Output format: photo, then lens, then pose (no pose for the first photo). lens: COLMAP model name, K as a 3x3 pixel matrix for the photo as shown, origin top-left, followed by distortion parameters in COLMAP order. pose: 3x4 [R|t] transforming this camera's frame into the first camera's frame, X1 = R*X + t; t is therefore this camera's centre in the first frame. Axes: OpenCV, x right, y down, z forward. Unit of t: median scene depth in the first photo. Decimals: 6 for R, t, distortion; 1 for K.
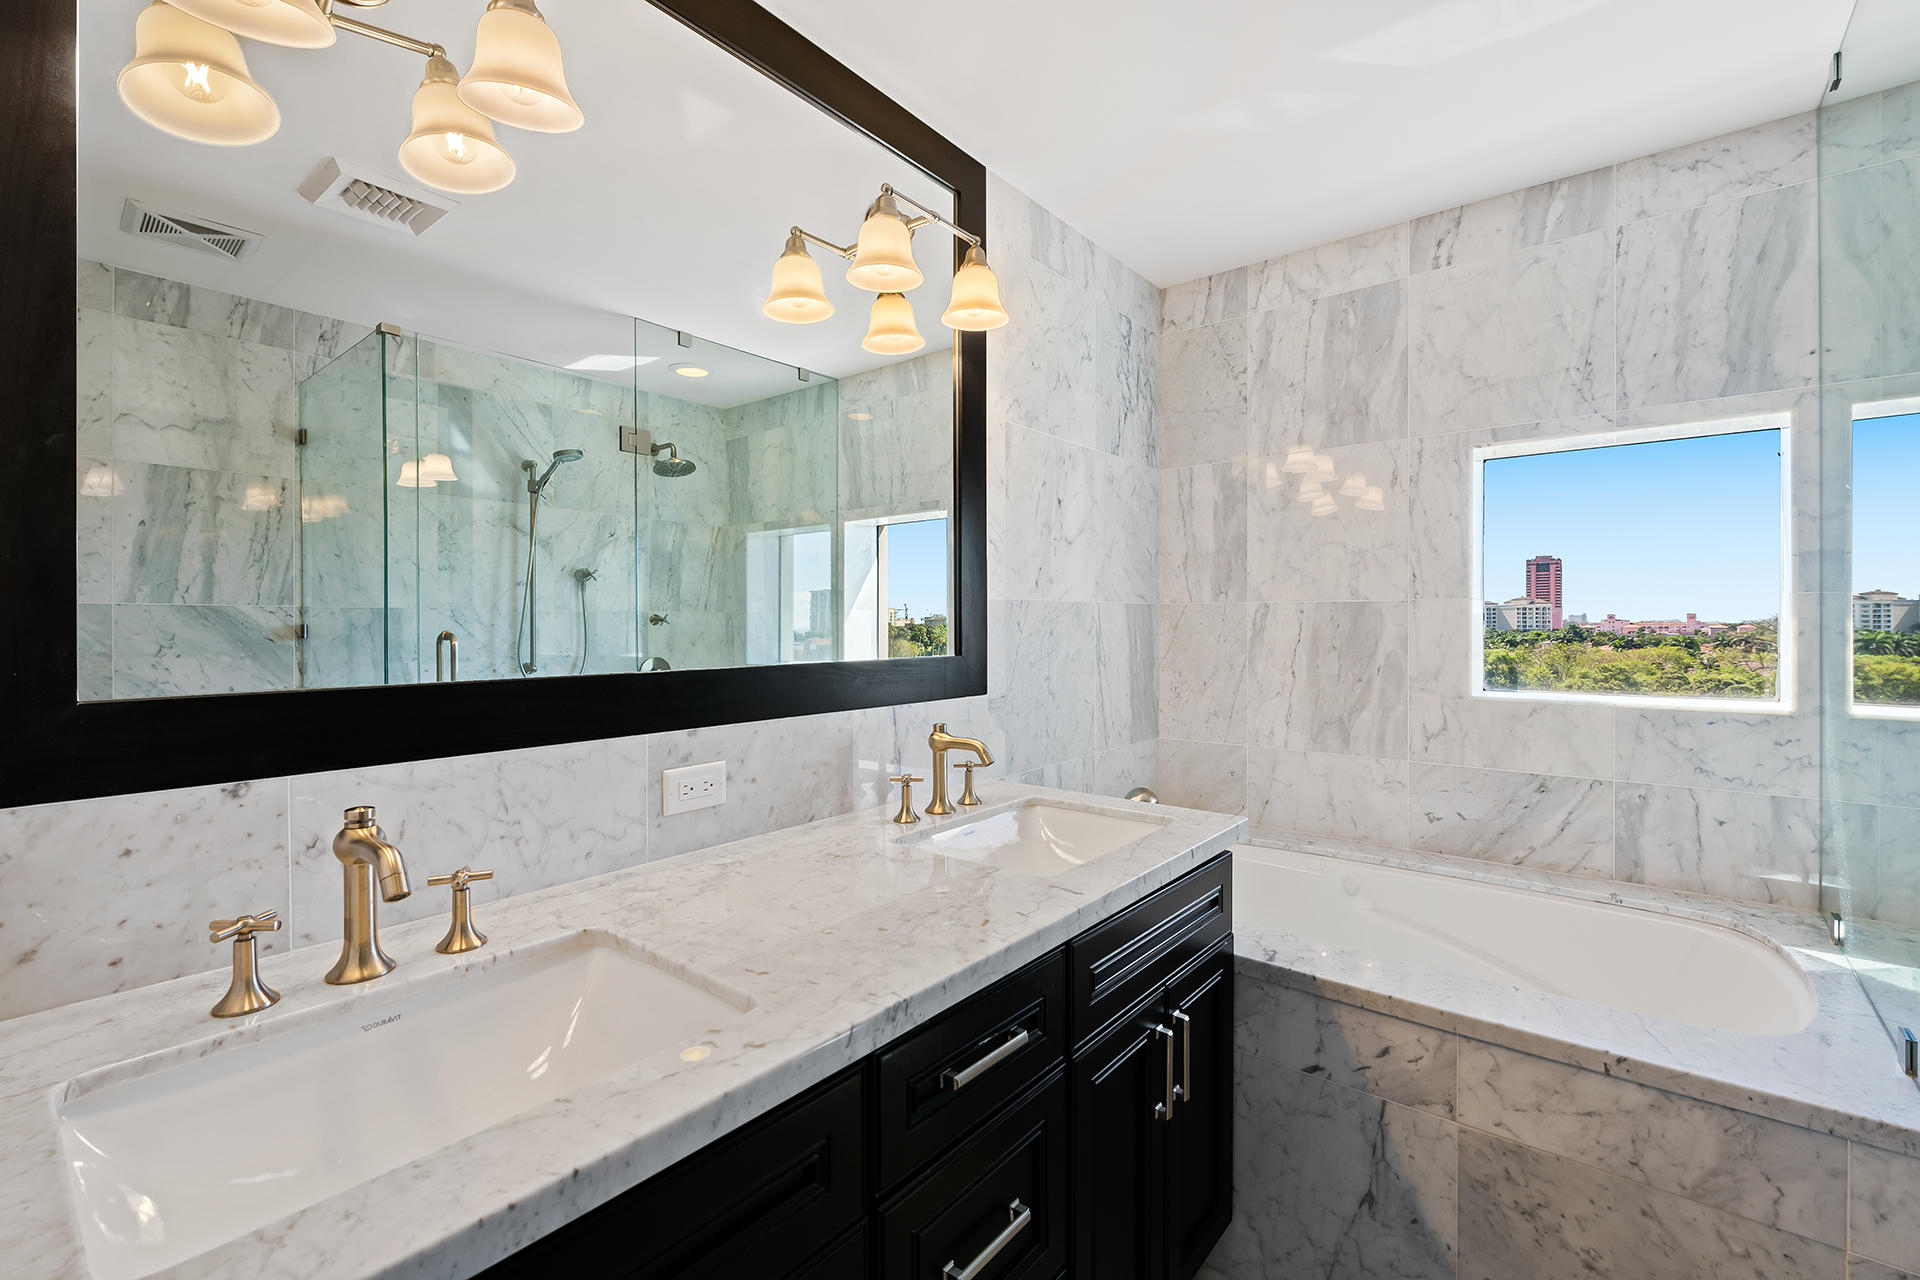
lens RADIAL K [[820.7, 0, 967.1], [0, 820.7, 626.0], [0, 0, 1]] dist [0.005946, -0.004547]
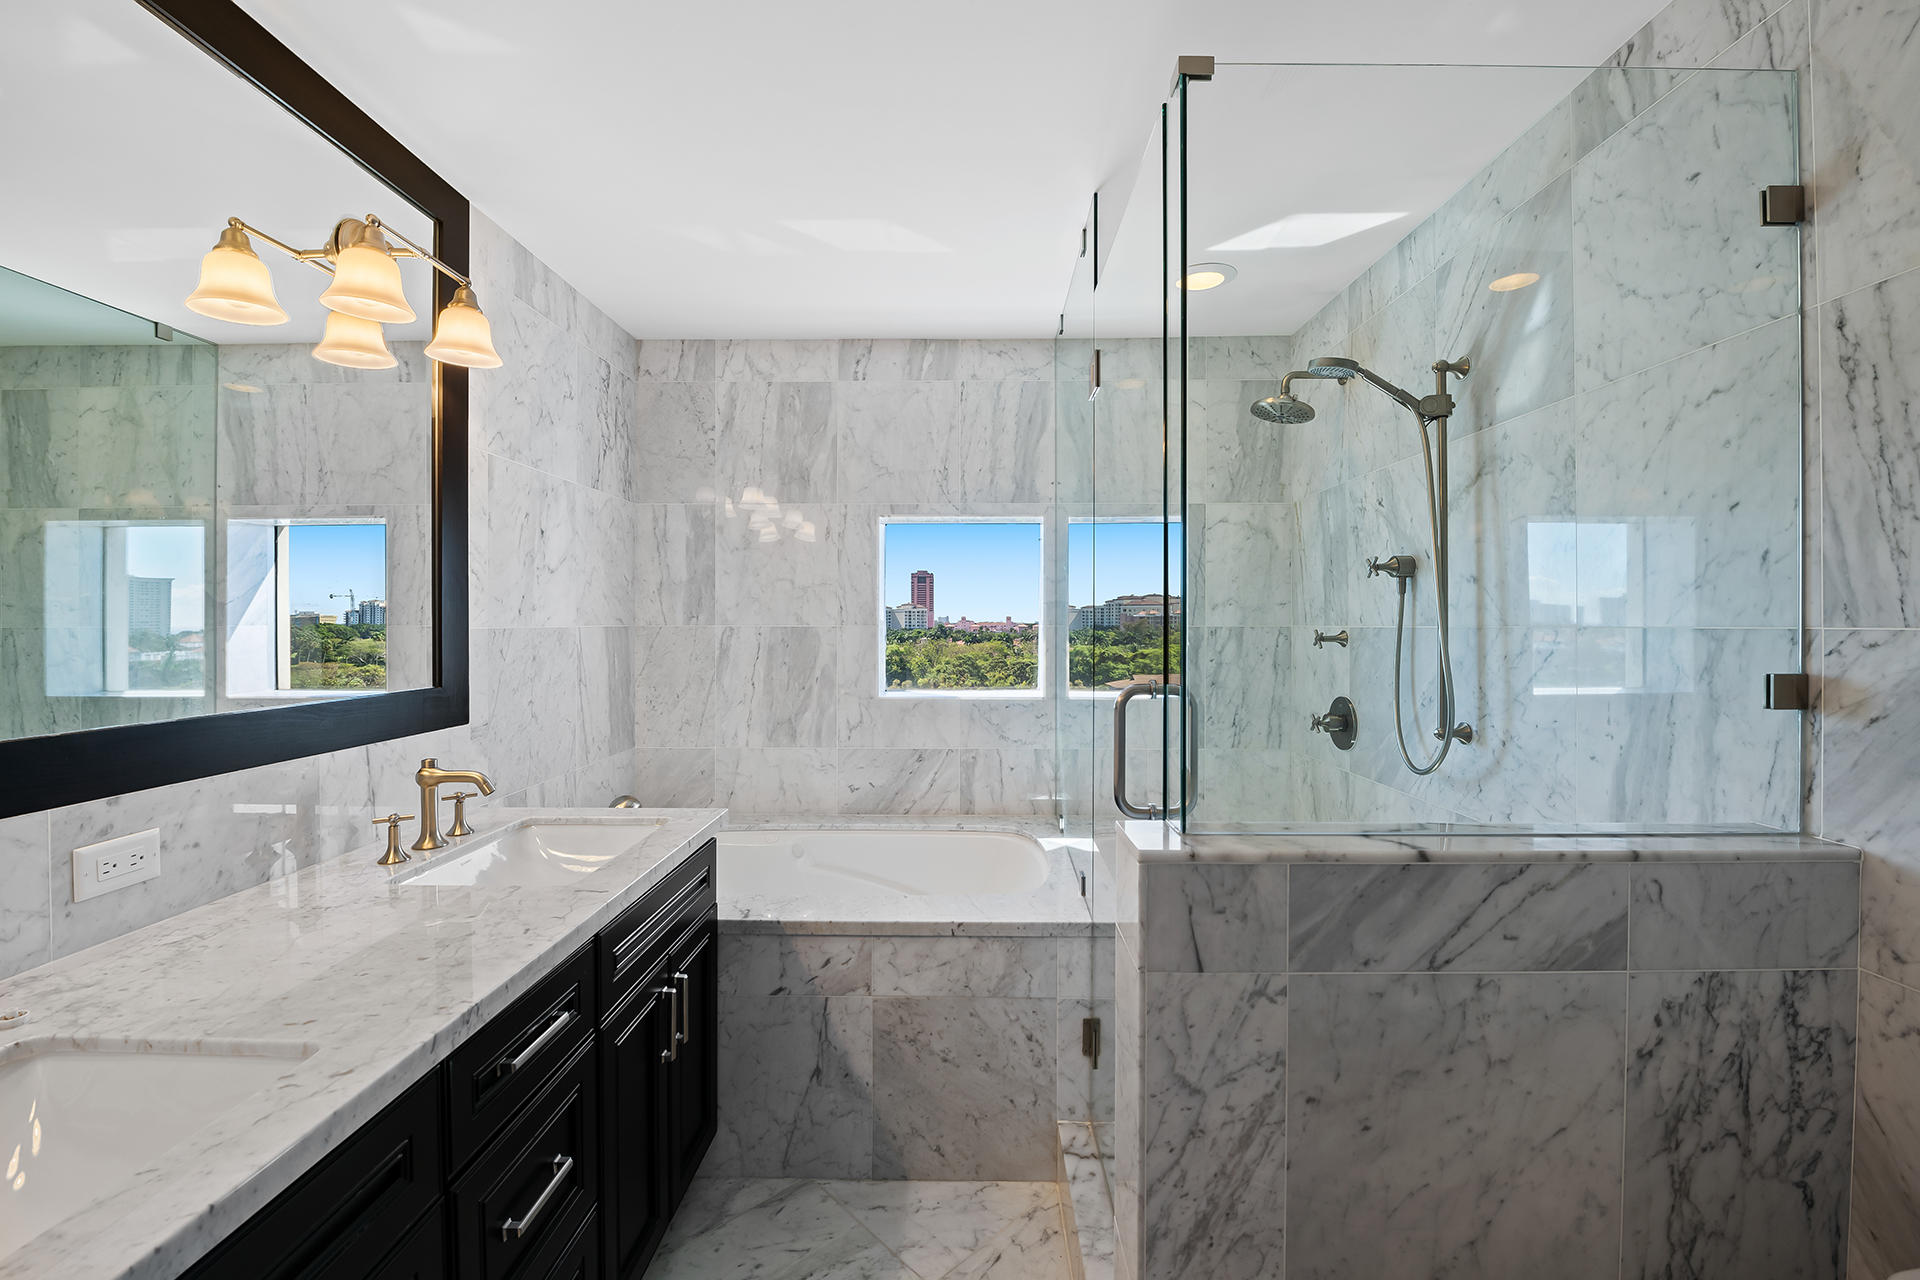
lens RADIAL K [[818.9, 0, 969.2], [0, 818.9, 611.8], [0, 0, 1]] dist [-0.009670, -0.003807]
pose [[0.784861, 0.003463, 0.619663, -0.132624], [0.000528, 0.999980, -0.006258, -0.054876], [-0.619672, 0.005239, 0.784843, -0.194368]]
